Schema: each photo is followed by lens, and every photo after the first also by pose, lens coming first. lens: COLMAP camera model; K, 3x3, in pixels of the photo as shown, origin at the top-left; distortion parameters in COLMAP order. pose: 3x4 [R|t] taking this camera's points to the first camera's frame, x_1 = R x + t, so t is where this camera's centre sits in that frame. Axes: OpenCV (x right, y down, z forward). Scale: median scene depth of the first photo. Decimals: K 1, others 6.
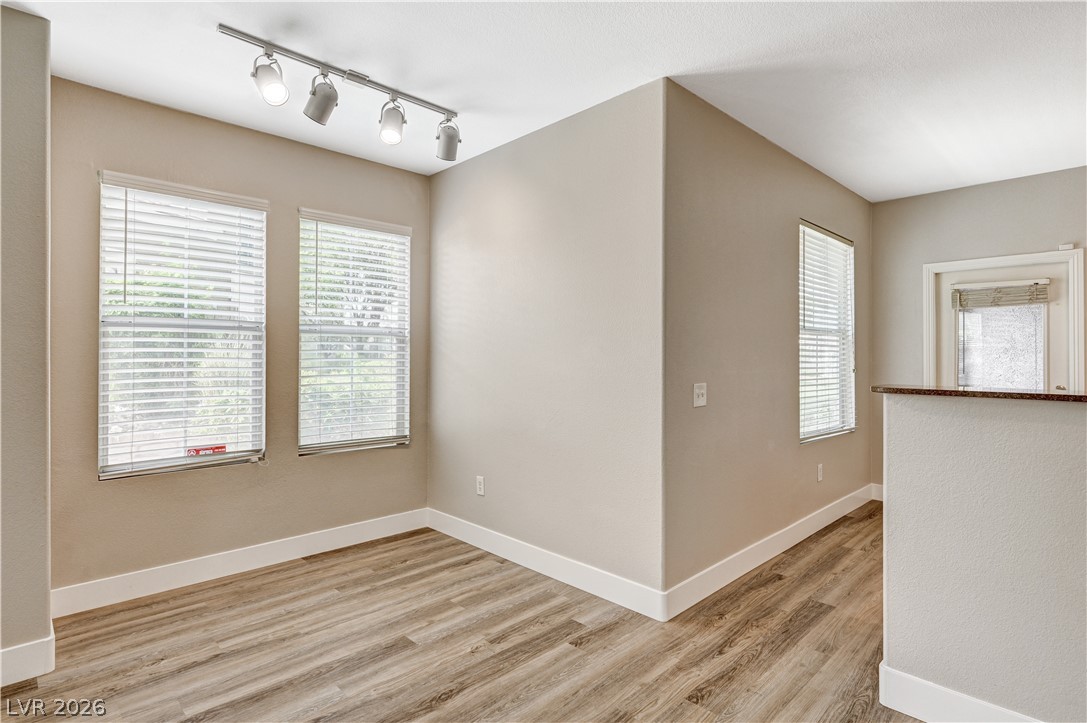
lens RADIAL K [[545.7, 0, 542.5], [0, 545.7, 352.8], [0, 0, 1]] dist [0.003636, 0.000501]
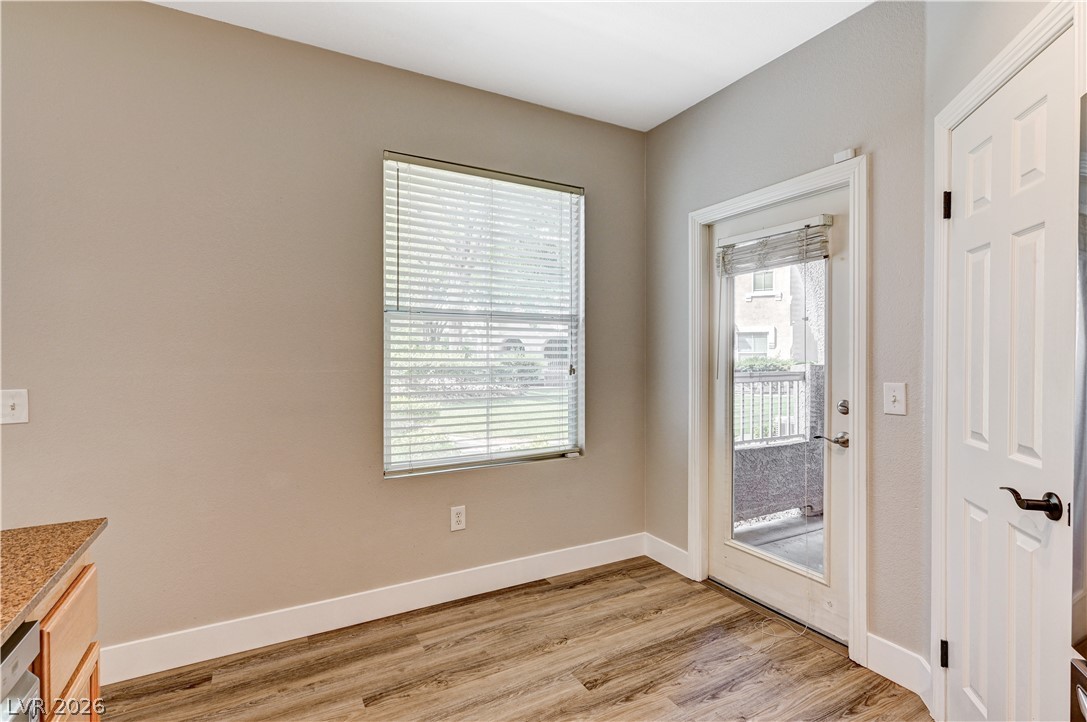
lens RADIAL K [[508.3, 0, 541.3], [0, 508.3, 359.8], [0, 0, 1]] dist [-0.004428, -0.000378]
pose [[0.967571, -0.002417, -0.252588, 0.771231], [0.005218, 0.999932, 0.010419, 0.011152], [0.252546, -0.011399, 0.967518, 0.401236]]
